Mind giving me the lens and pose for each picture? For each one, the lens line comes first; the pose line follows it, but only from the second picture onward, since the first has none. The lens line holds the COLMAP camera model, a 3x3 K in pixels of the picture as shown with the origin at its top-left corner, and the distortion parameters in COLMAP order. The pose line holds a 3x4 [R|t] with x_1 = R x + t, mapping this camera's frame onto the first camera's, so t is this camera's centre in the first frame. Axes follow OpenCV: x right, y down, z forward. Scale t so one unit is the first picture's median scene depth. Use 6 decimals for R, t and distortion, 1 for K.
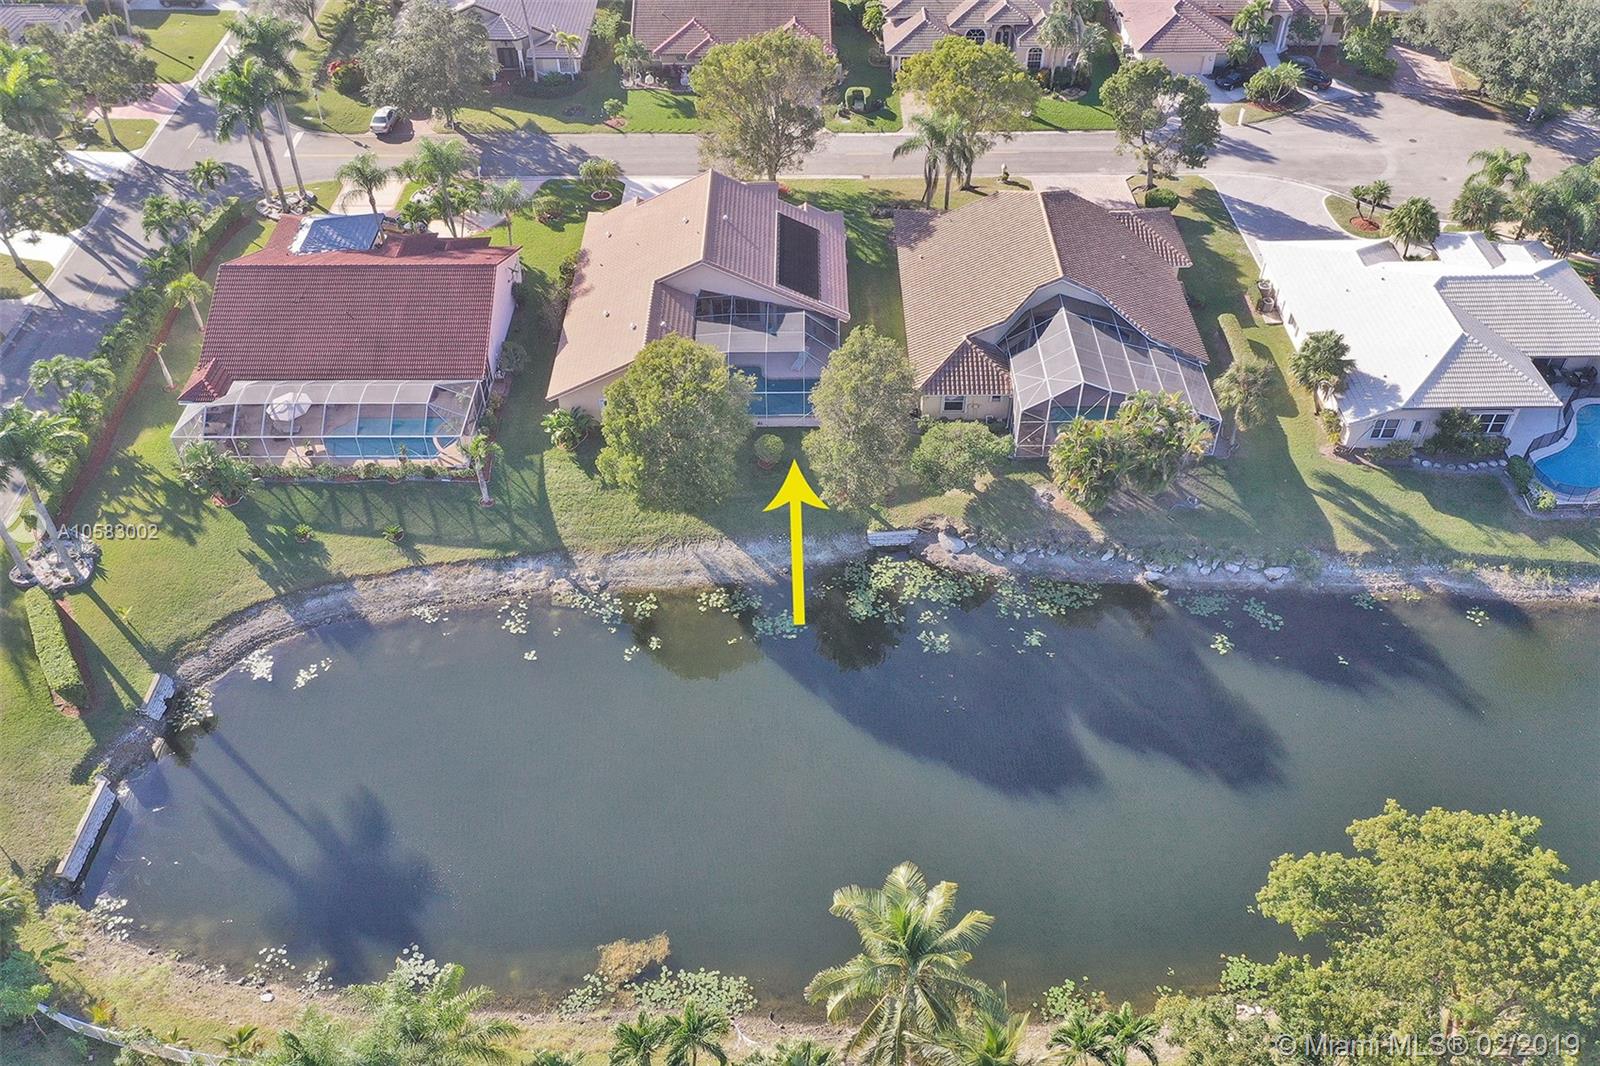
lens RADIAL K [[1278.2, 0, 800.0], [0, 1278.2, 533.0], [0, 0, 1]] dist [0.012687, -0.003114]
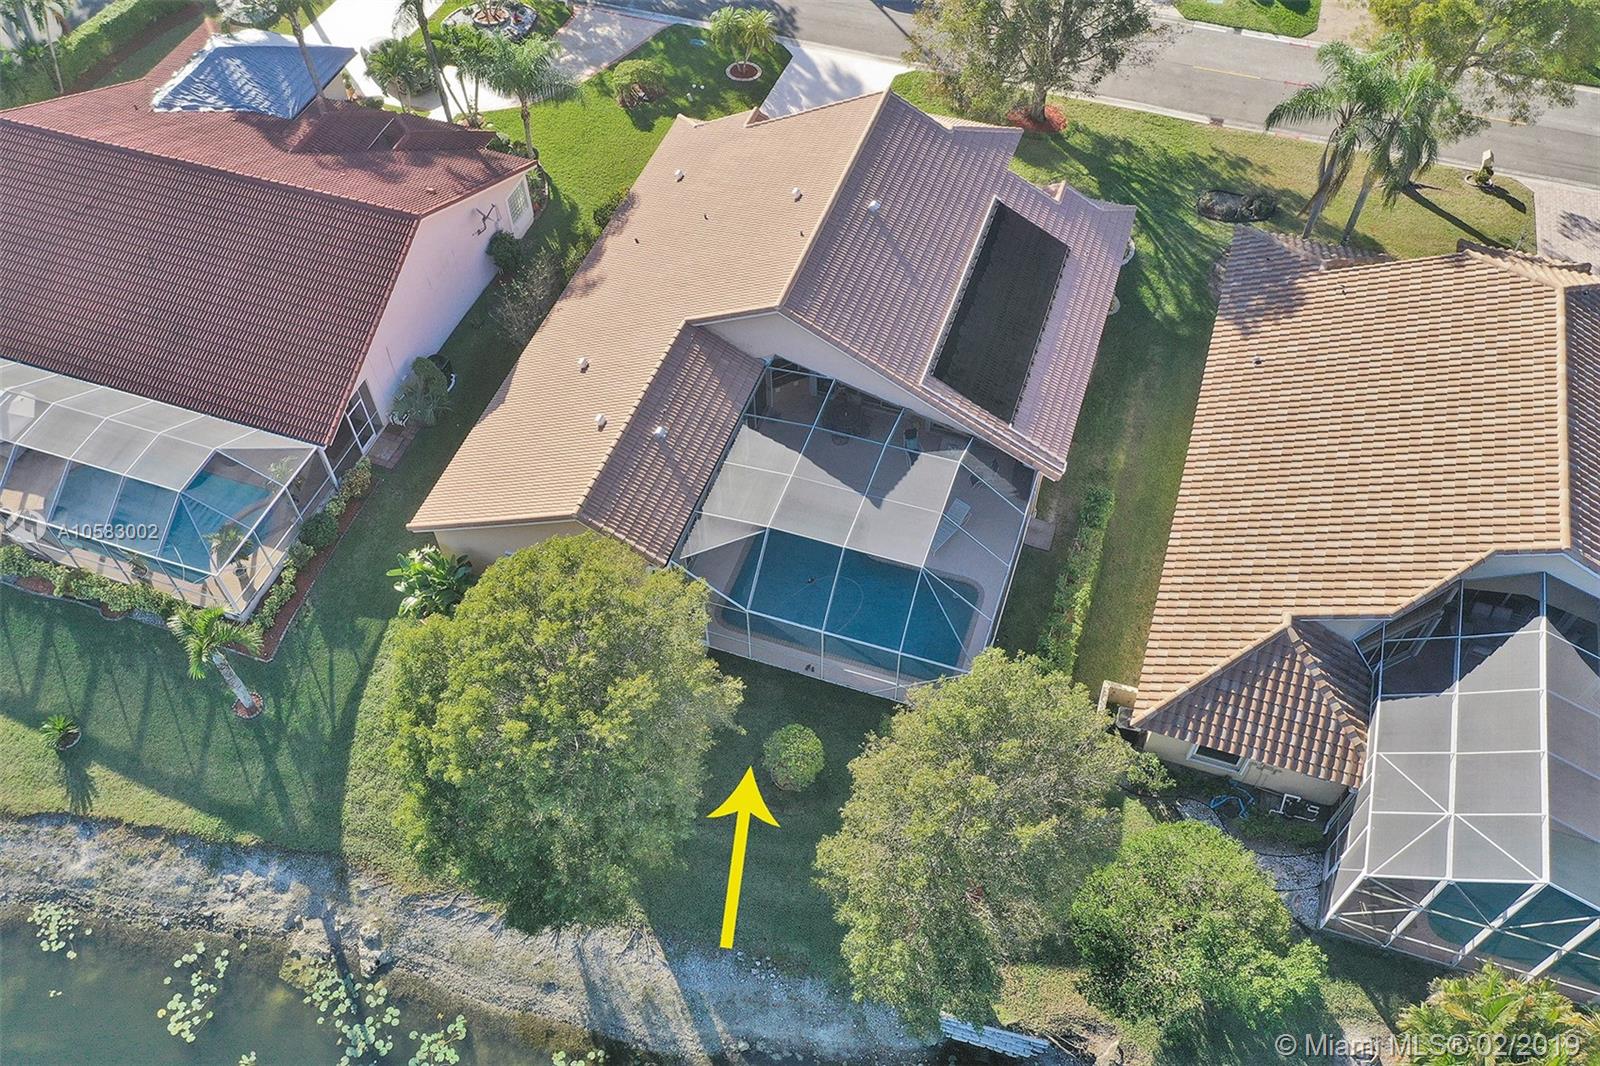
lens RADIAL K [[1278.2, 0, 800.0], [0, 1278.2, 533.0], [0, 0, 1]] dist [0.012687, -0.003114]
pose [[0.945555, 0.259551, -0.196366, 0.049140], [-0.223411, 0.956361, 0.188310, -0.231415], [0.236673, -0.134187, 0.962278, 0.543197]]
